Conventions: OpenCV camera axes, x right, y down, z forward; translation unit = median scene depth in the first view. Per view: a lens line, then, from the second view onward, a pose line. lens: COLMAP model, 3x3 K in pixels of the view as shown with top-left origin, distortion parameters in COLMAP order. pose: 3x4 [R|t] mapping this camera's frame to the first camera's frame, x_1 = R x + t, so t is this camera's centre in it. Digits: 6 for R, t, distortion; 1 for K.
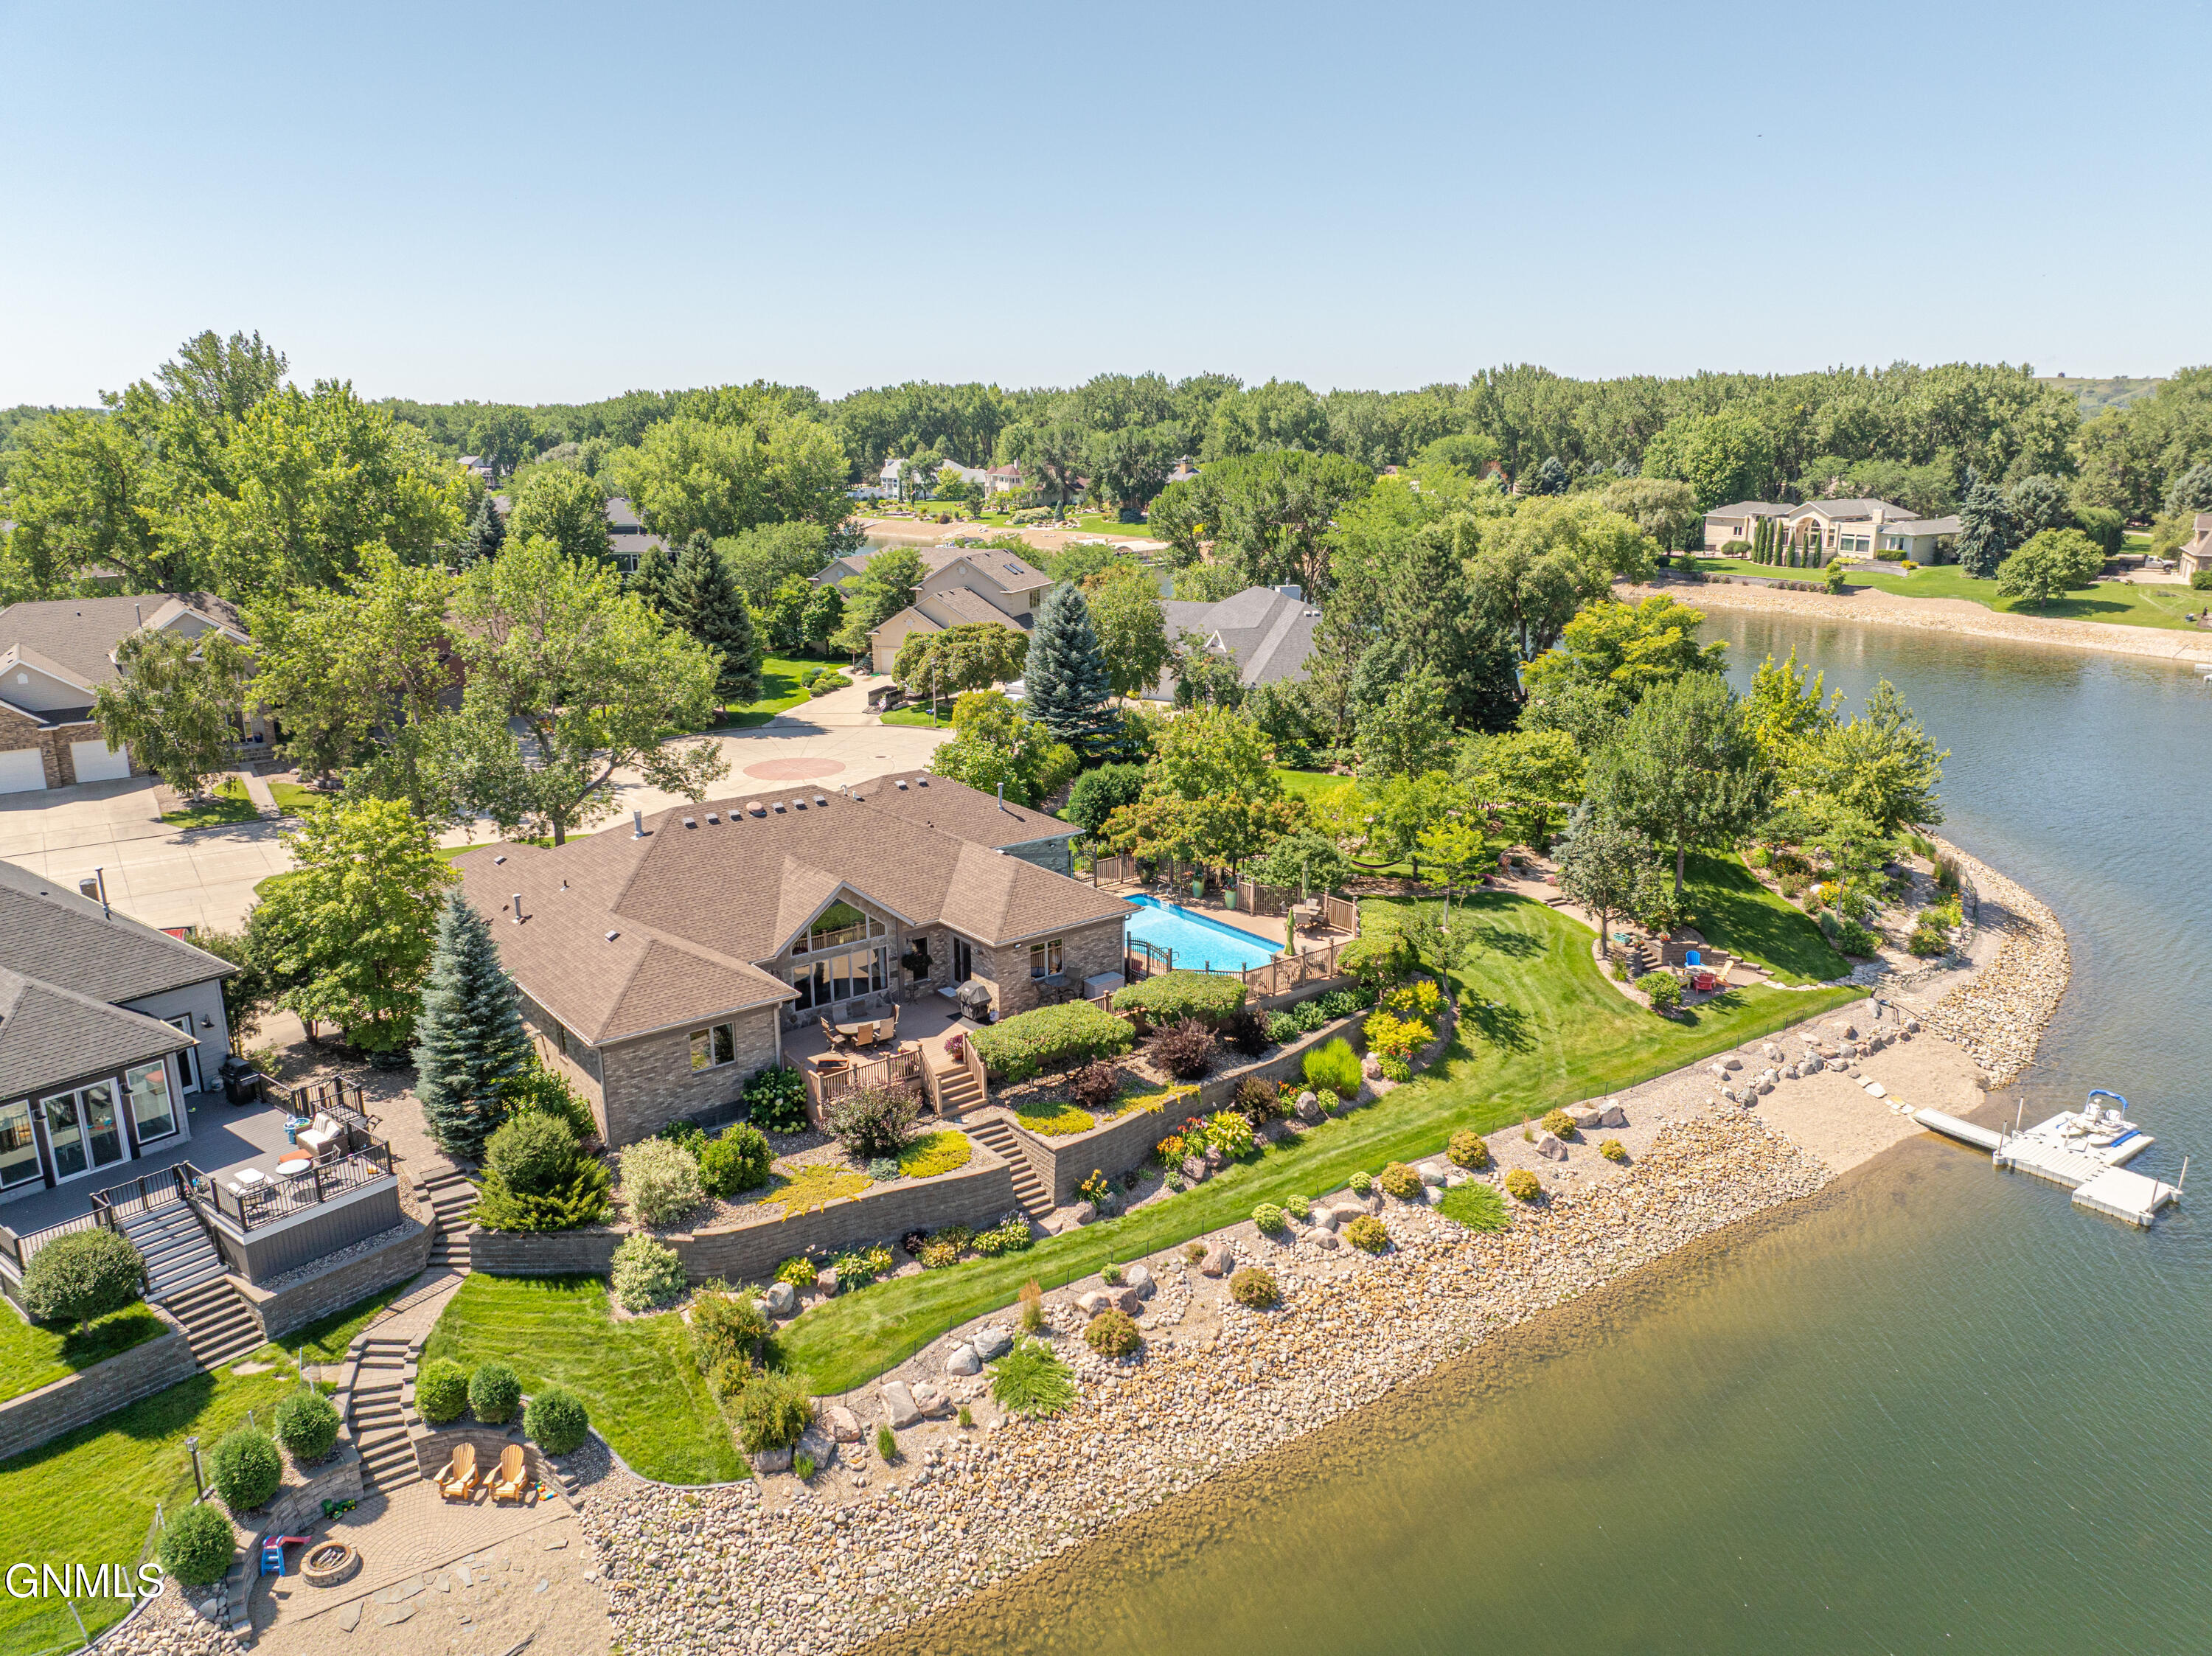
lens RADIAL K [[1558.9, 0, 1106.0], [0, 1558.9, 828.0], [0, 0, 1]] dist [-0.033259, -0.013191]
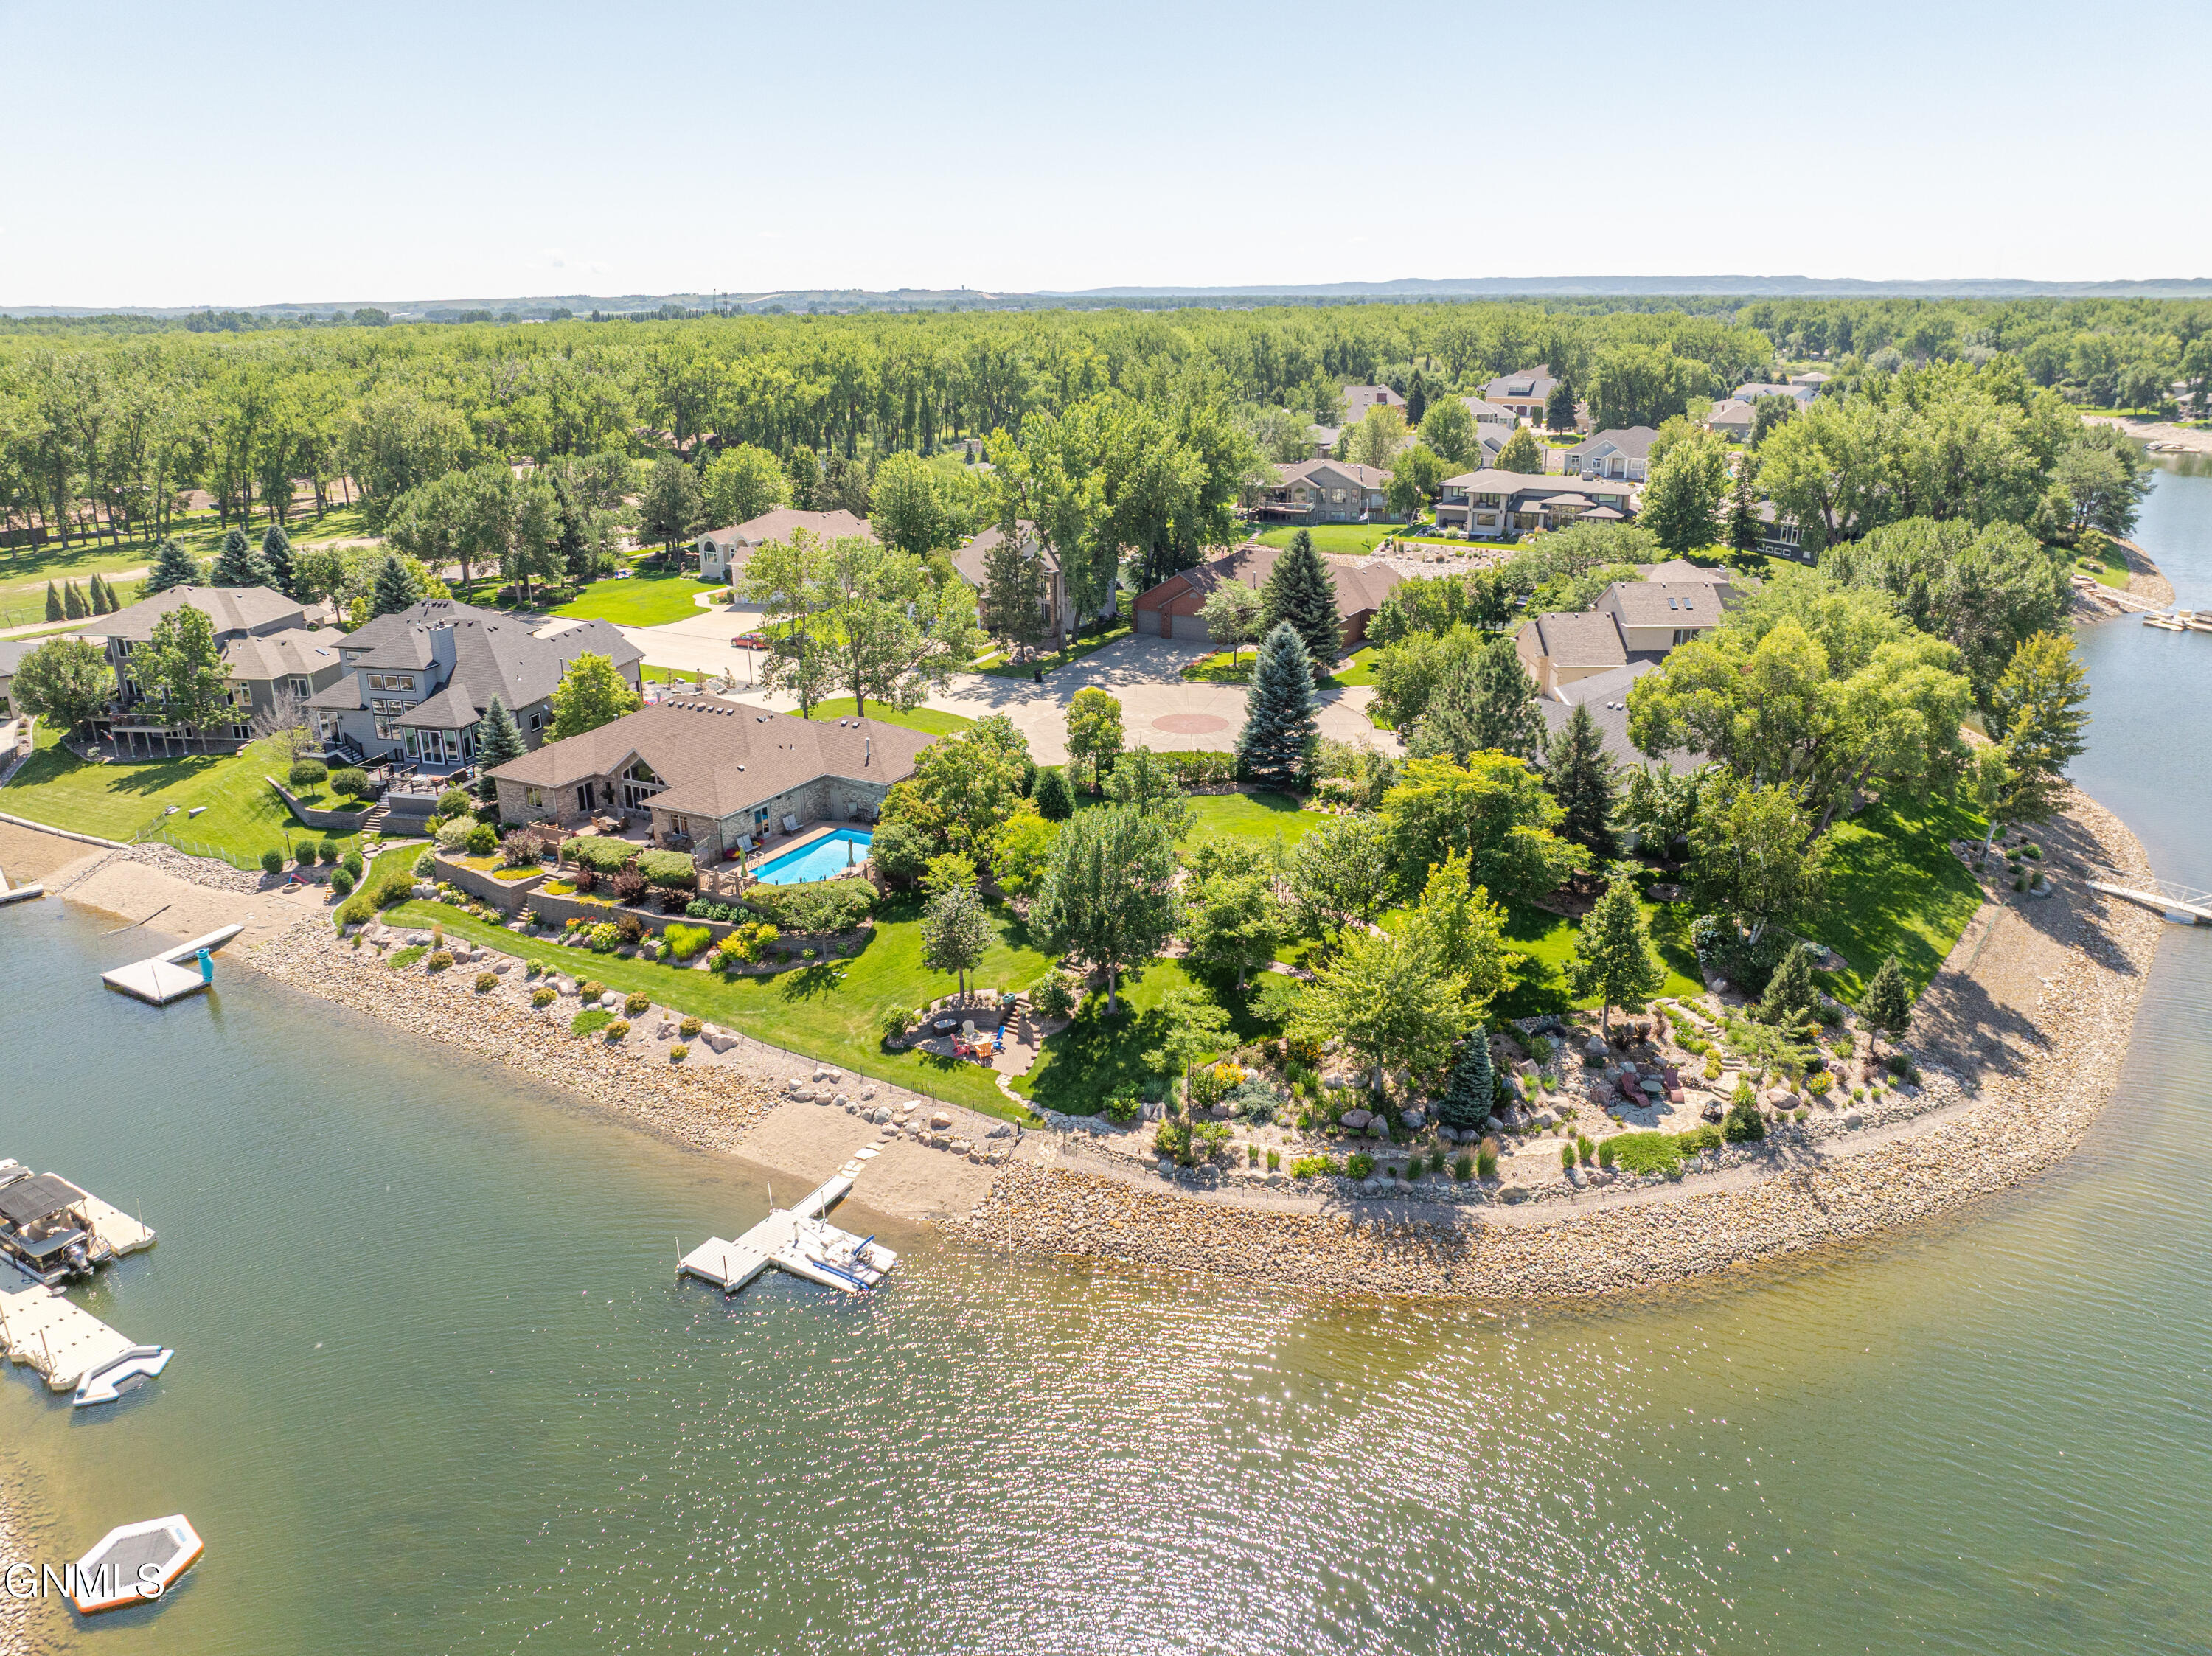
lens RADIAL K [[1556.6, 0, 1106.0], [0, 1556.6, 828.0], [0, 0, 1]] dist [-0.037878, -0.000867]
pose [[0.396363, 0.291602, -0.870554, 1.943240], [-0.229977, 0.949523, 0.213345, -0.458334], [0.888823, 0.115645, 0.443418, 0.768158]]
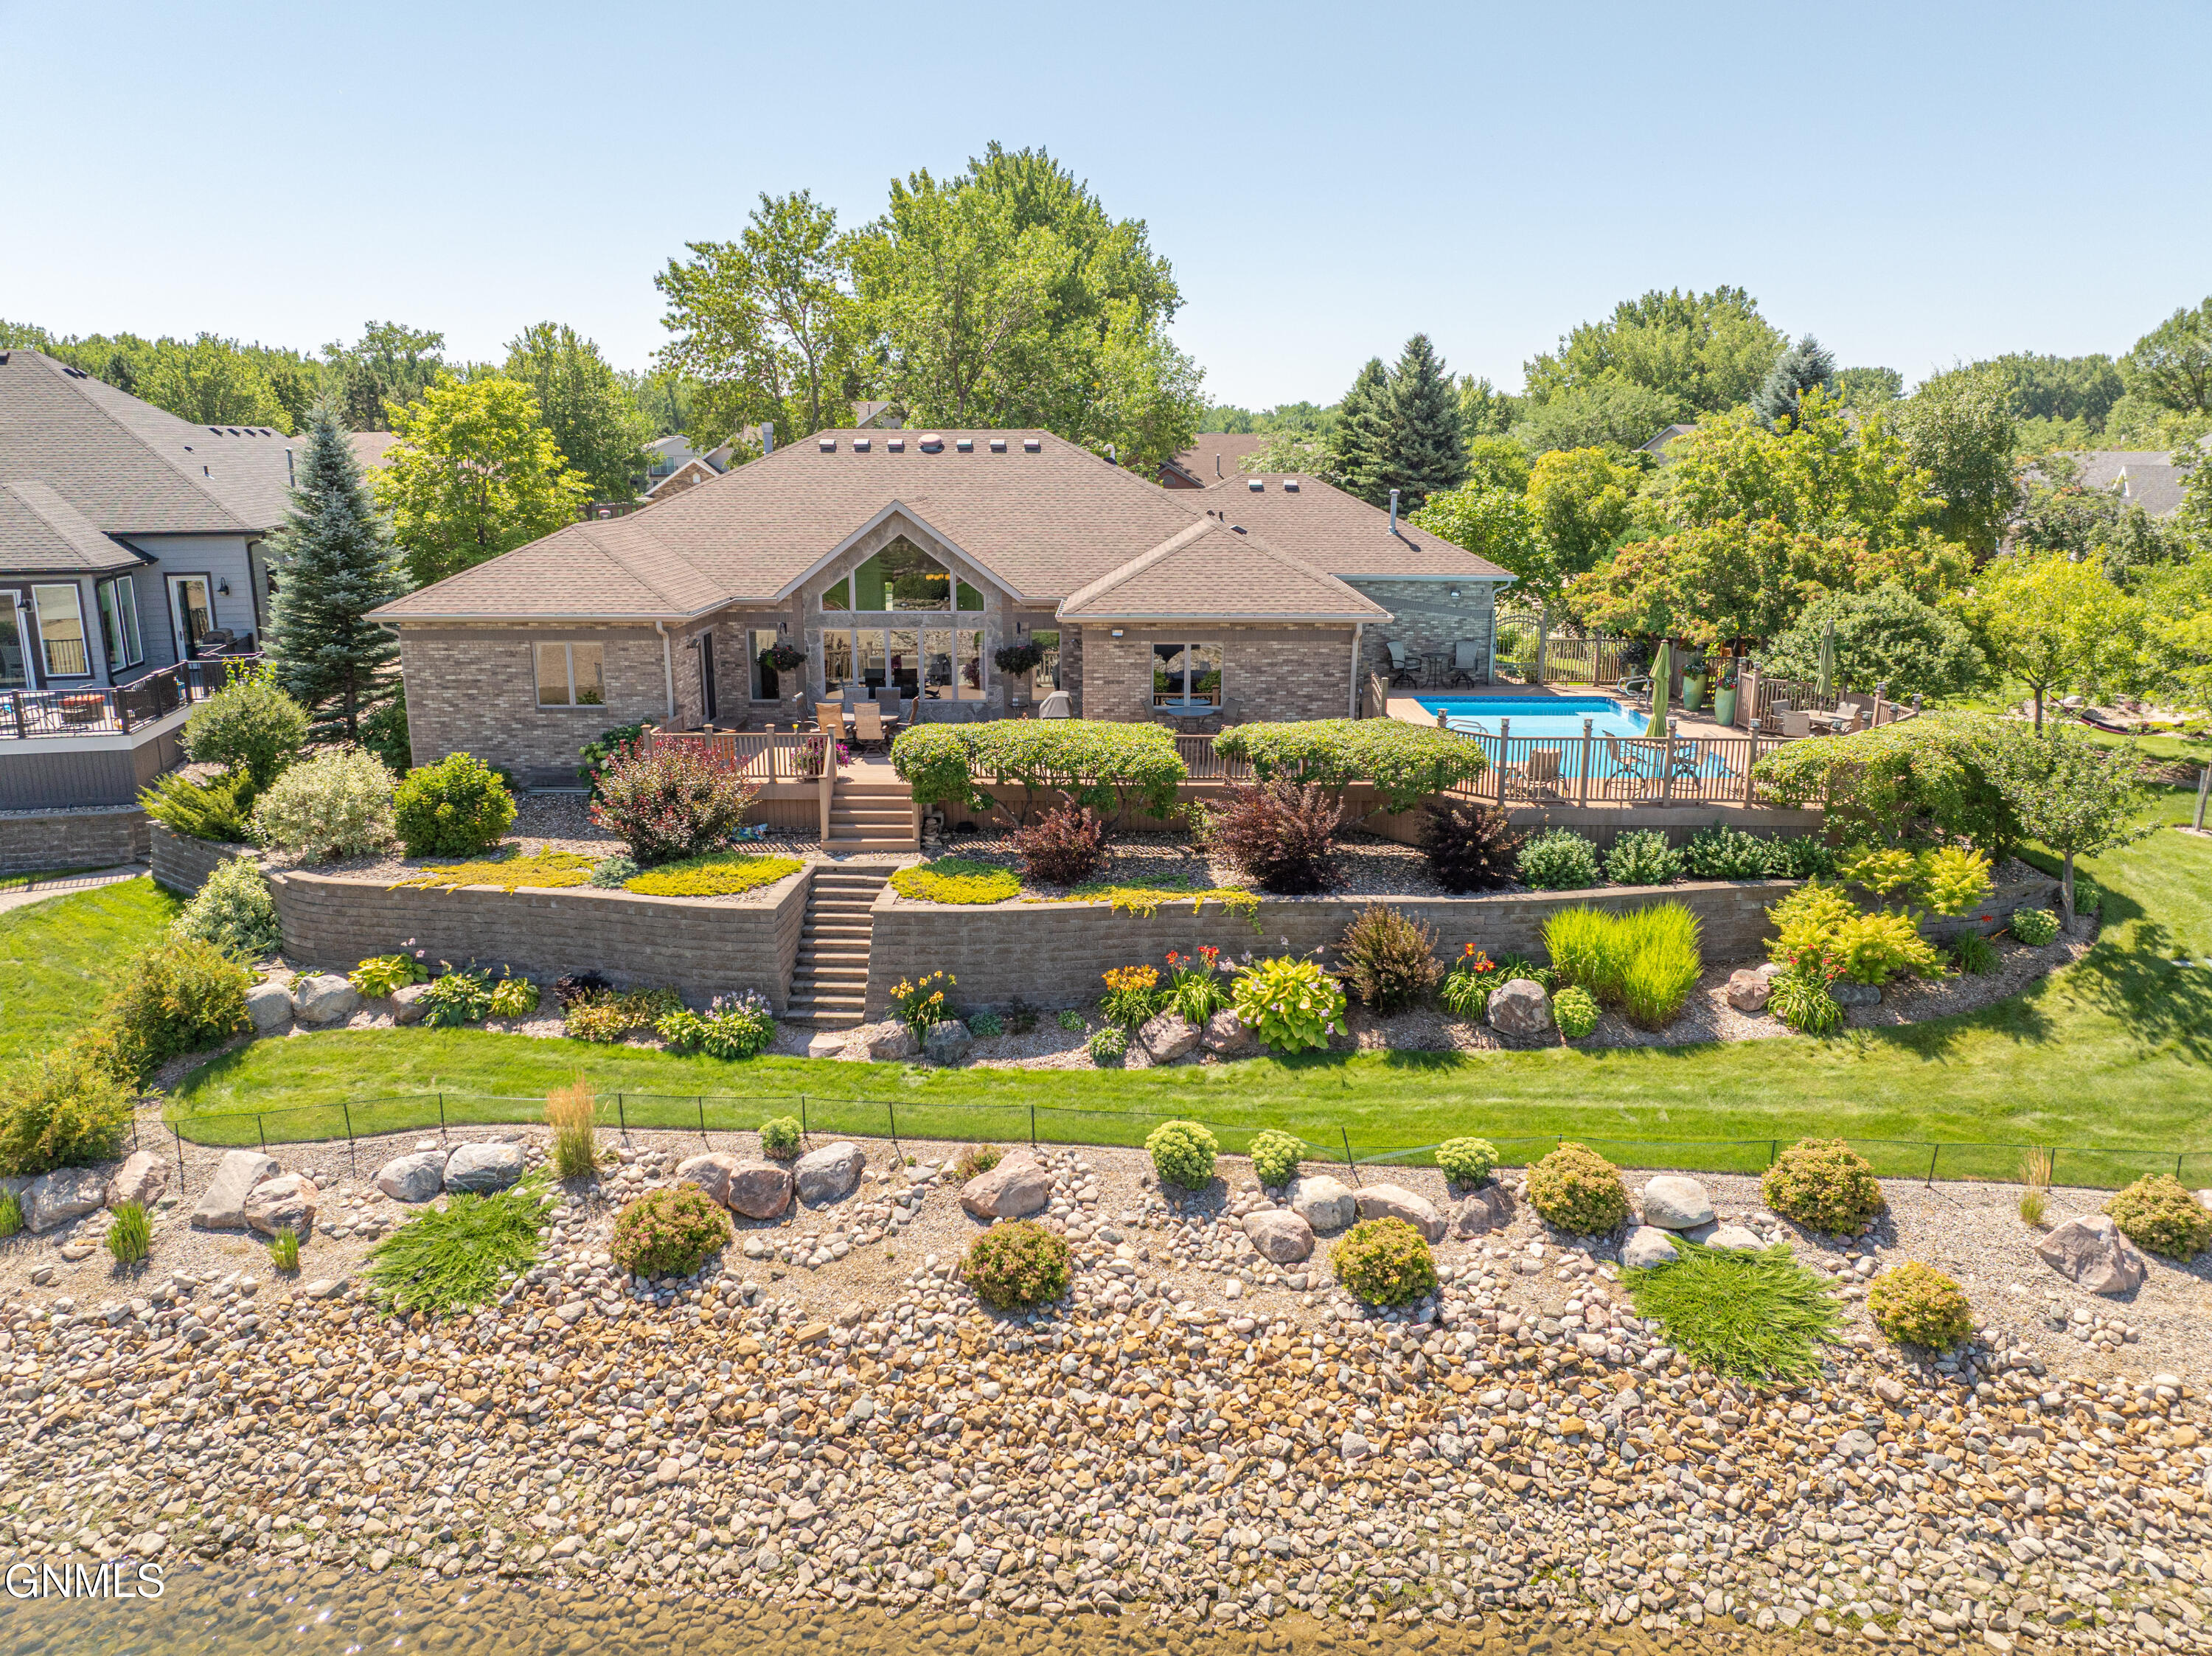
lens RADIAL K [[1556.0, 0, 1106.0], [0, 1556.0, 828.0], [0, 0, 1]] dist [-0.044030, 0.006716]
pose [[0.777443, 0.153168, -0.610018, 0.348517], [-0.164615, 0.985638, 0.037686, 0.144764], [0.607029, 0.071119, 0.791491, 0.623688]]
